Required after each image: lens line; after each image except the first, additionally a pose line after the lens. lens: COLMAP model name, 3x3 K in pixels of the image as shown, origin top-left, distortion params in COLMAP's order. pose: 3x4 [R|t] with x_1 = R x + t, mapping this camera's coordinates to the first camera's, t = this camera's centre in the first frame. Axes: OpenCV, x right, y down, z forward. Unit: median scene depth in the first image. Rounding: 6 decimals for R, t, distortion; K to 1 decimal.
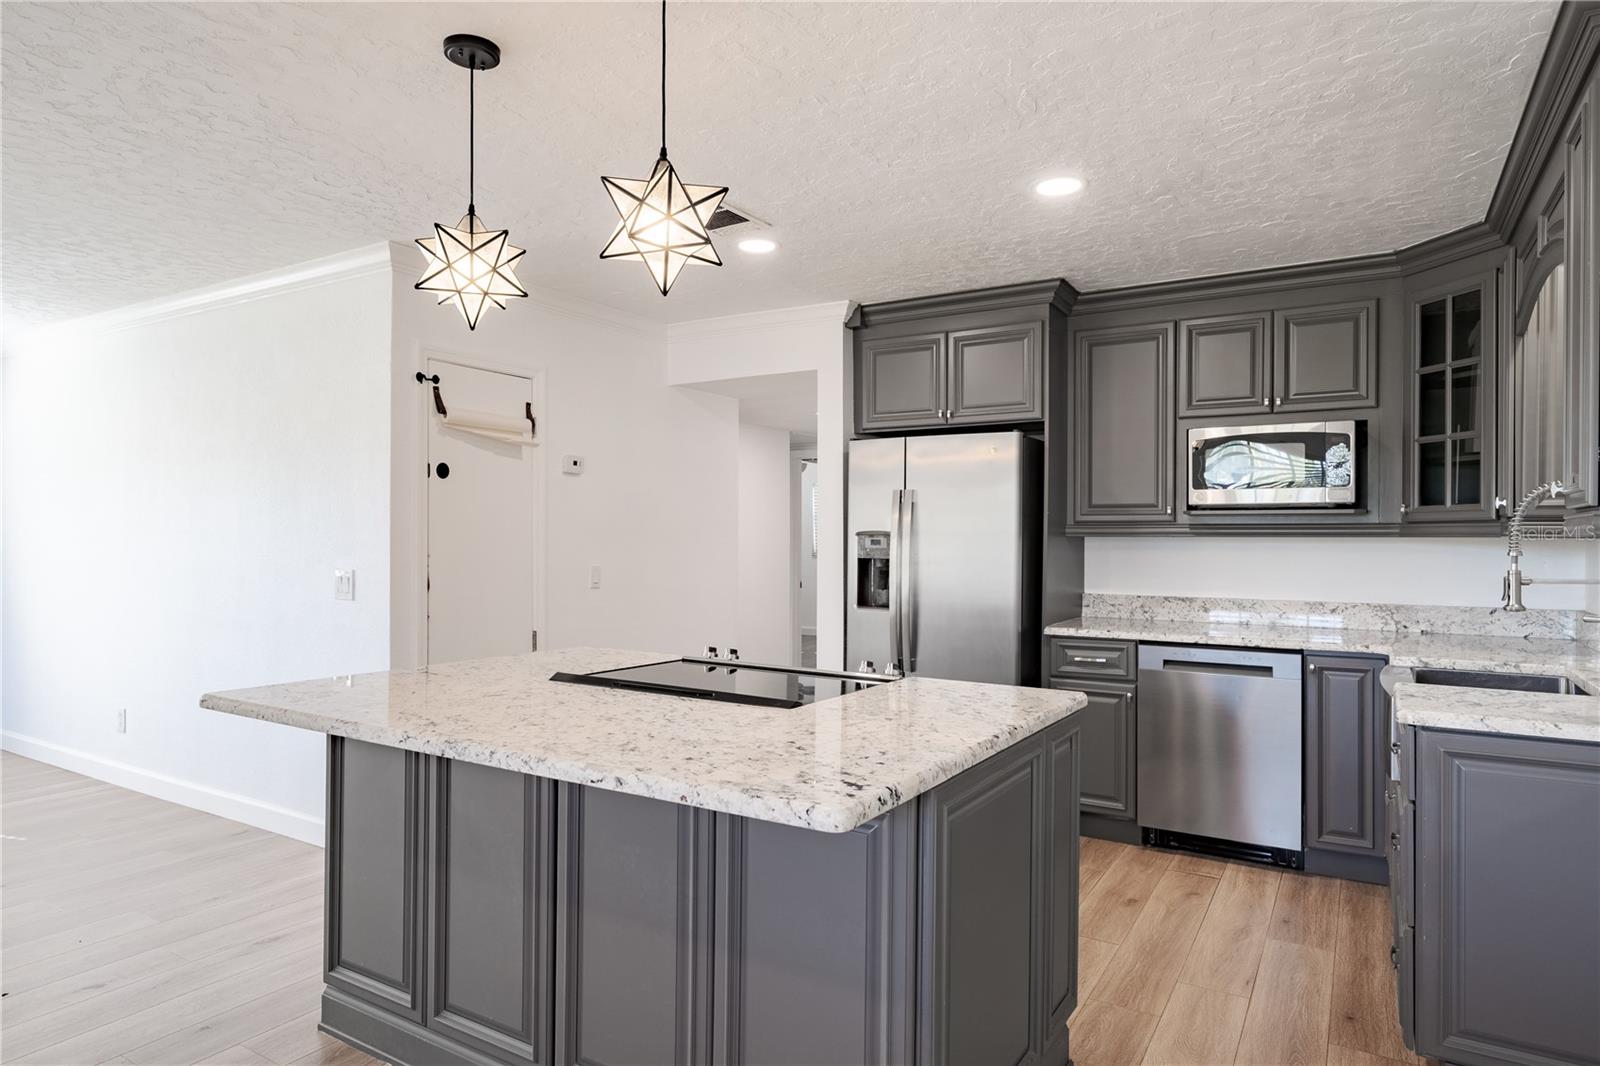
lens RADIAL K [[935.0, 0, 803.8], [0, 935.0, 528.5], [0, 0, 1]] dist [0.004117, 0.001799]
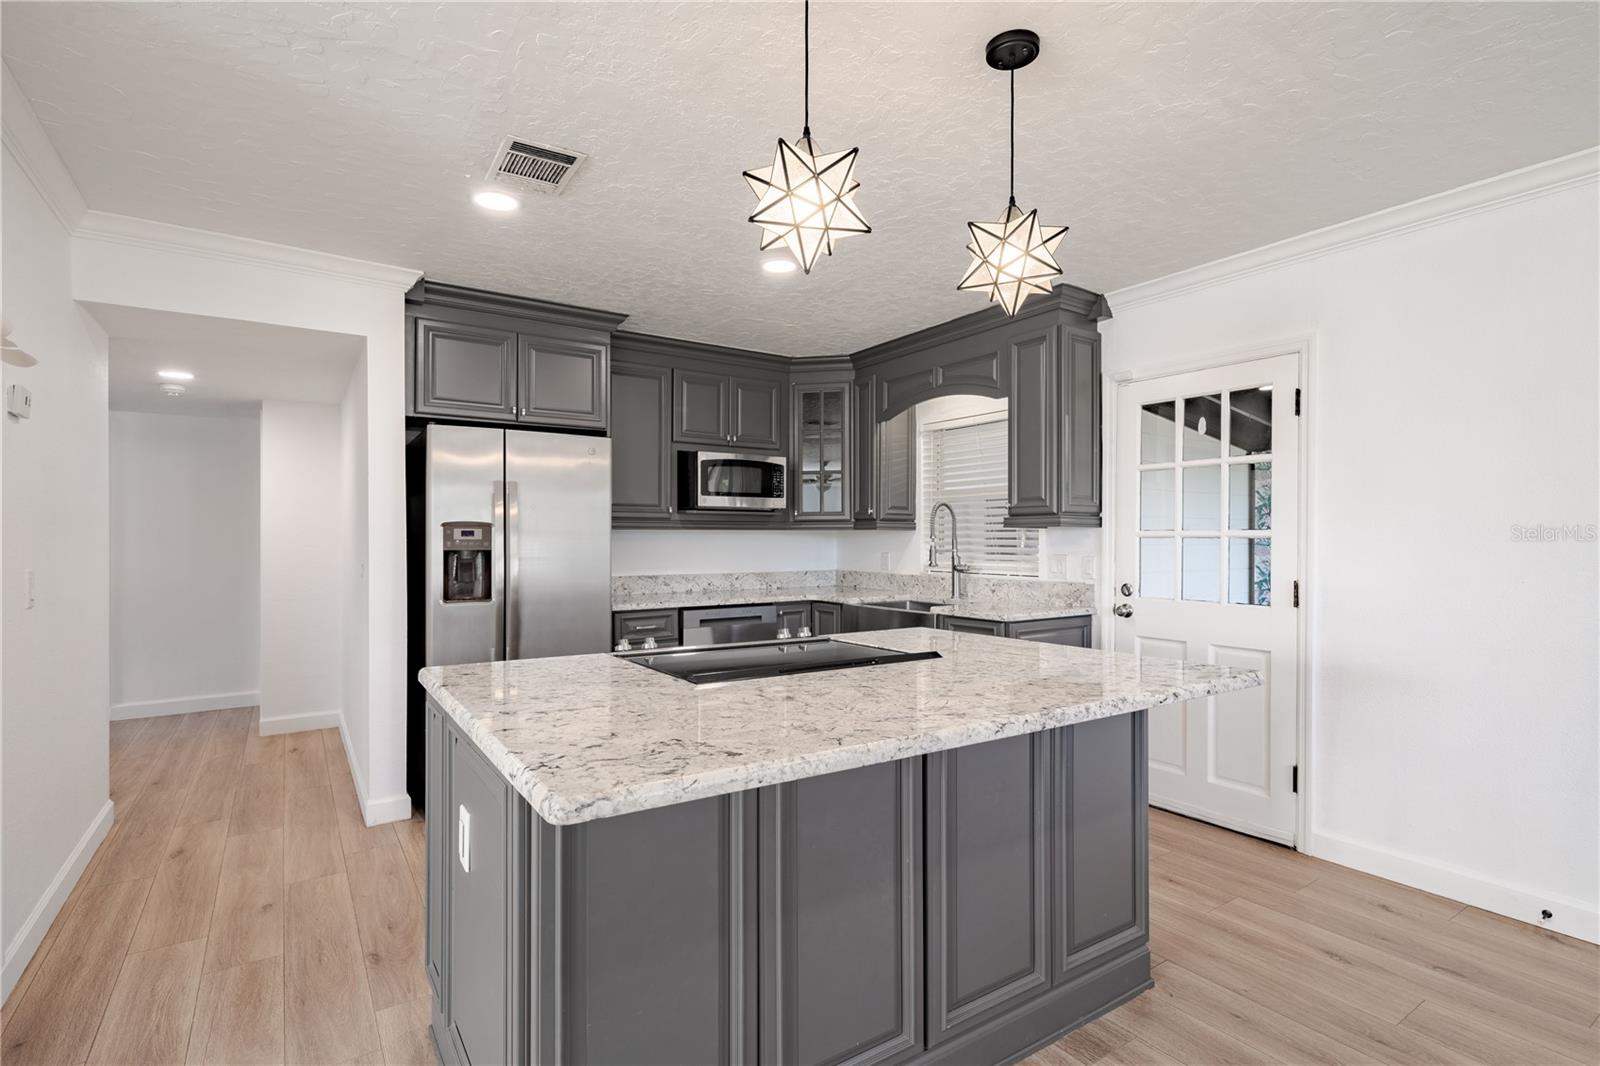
lens RADIAL K [[767.2, 0, 798.2], [0, 767.2, 535.7], [0, 0, 1]] dist [0.000500, -0.000062]
pose [[0.422498, -0.000225, 0.906364, -0.577969], [-0.004902, 0.999985, 0.002533, 0.015198], [-0.906351, -0.005513, 0.422491, 0.412029]]
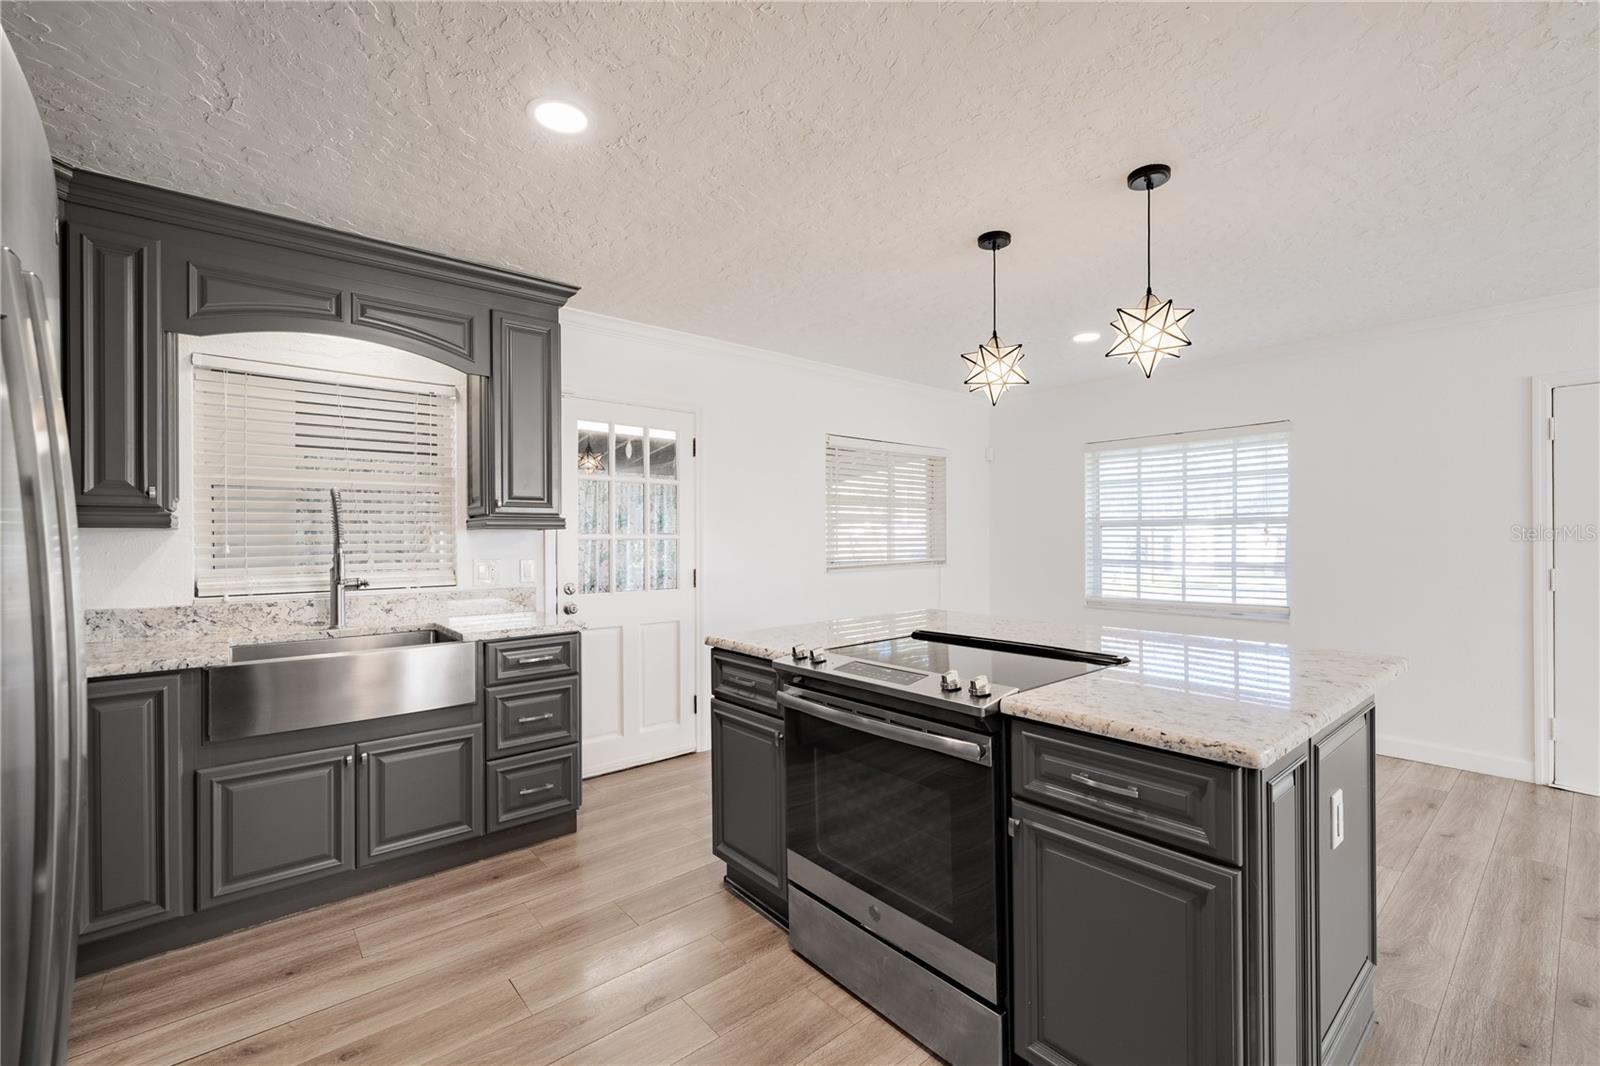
lens RADIAL K [[677.6, 0, 803.5], [0, 677.6, 535.4], [0, 0, 1]] dist [0.000847, -0.000027]
pose [[-0.947538, -0.000972, 0.319642, -0.111054], [-0.003527, 0.999966, -0.007414, 0.017235], [-0.319624, -0.008152, -0.947509, 1.225191]]
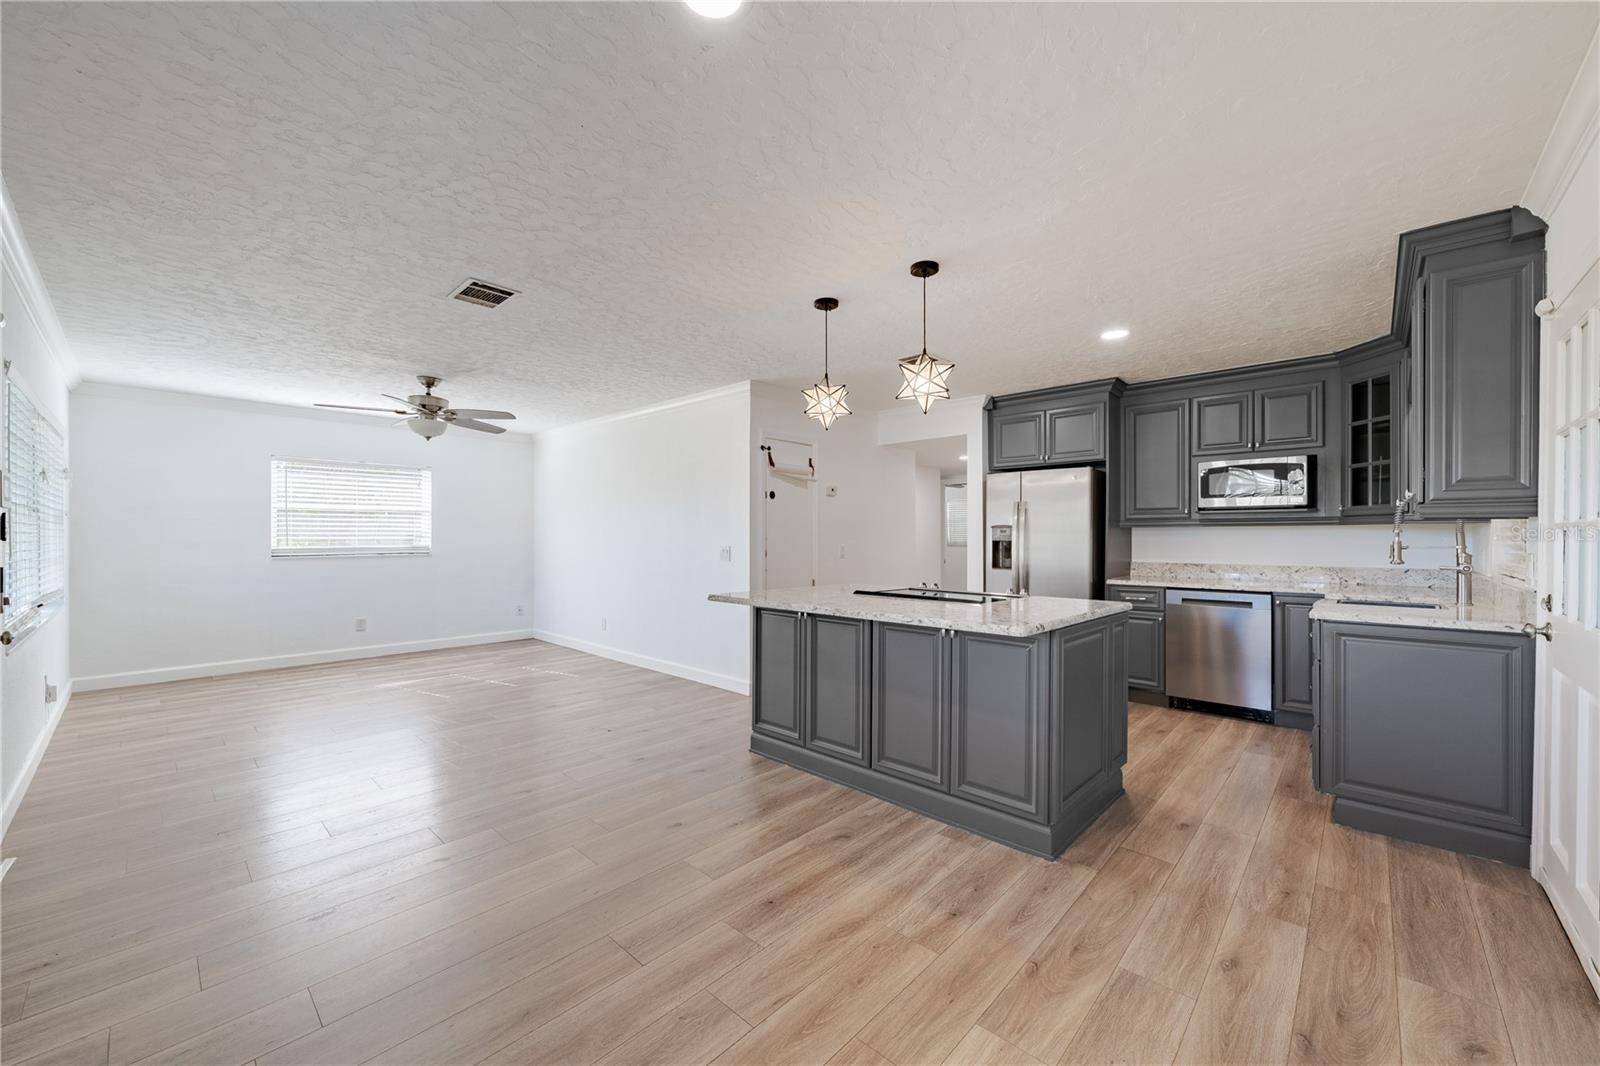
lens RADIAL K [[616.0, 0, 800.0], [0, 616.0, 533.0], [0, 0, 1]] dist [-0.001834, -0.000167]
pose [[0.978965, -0.004998, -0.203965, -0.070853], [0.005516, 0.999983, 0.001969, 0.015253], [0.203952, -0.003053, 0.978976, -0.249783]]
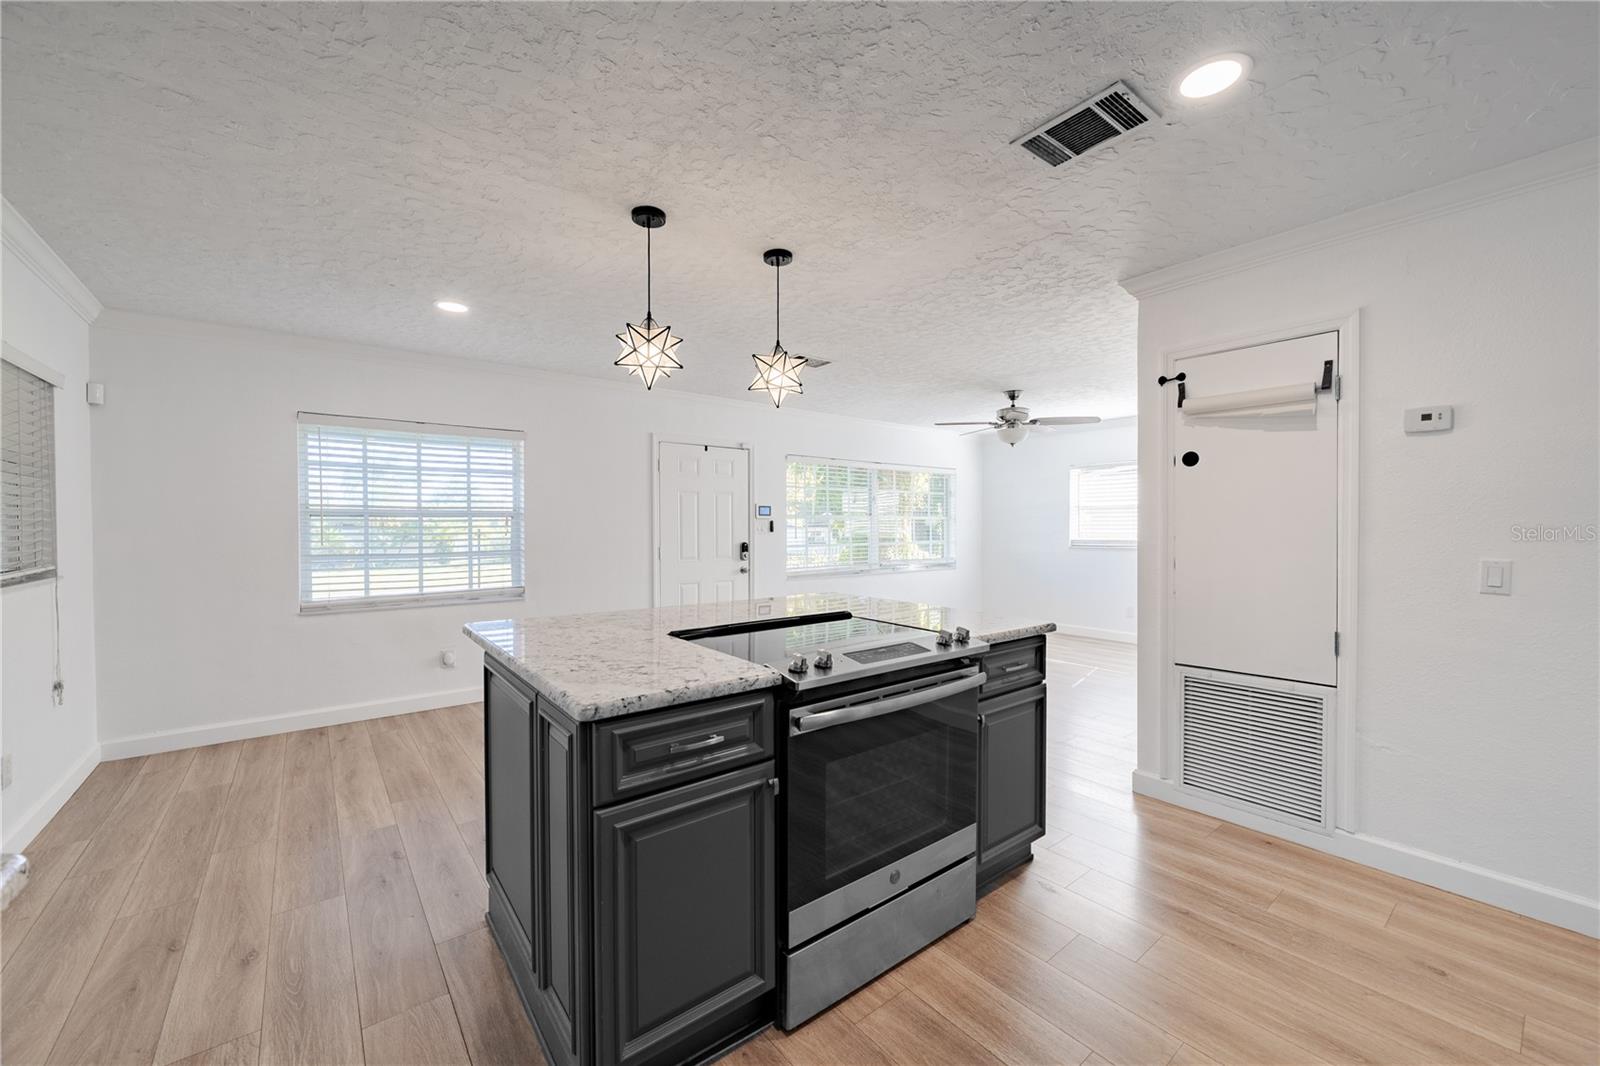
lens RADIAL K [[625.1, 0, 800.0], [0, 625.1, 533.0], [0, 0, 1]] dist [-0.002109, 0.000112]
pose [[-0.351284, 0.004379, -0.936259, 0.457958], [0.006951, 0.999974, 0.002068, 0.019086], [0.936243, -0.005782, -0.351305, 0.855039]]
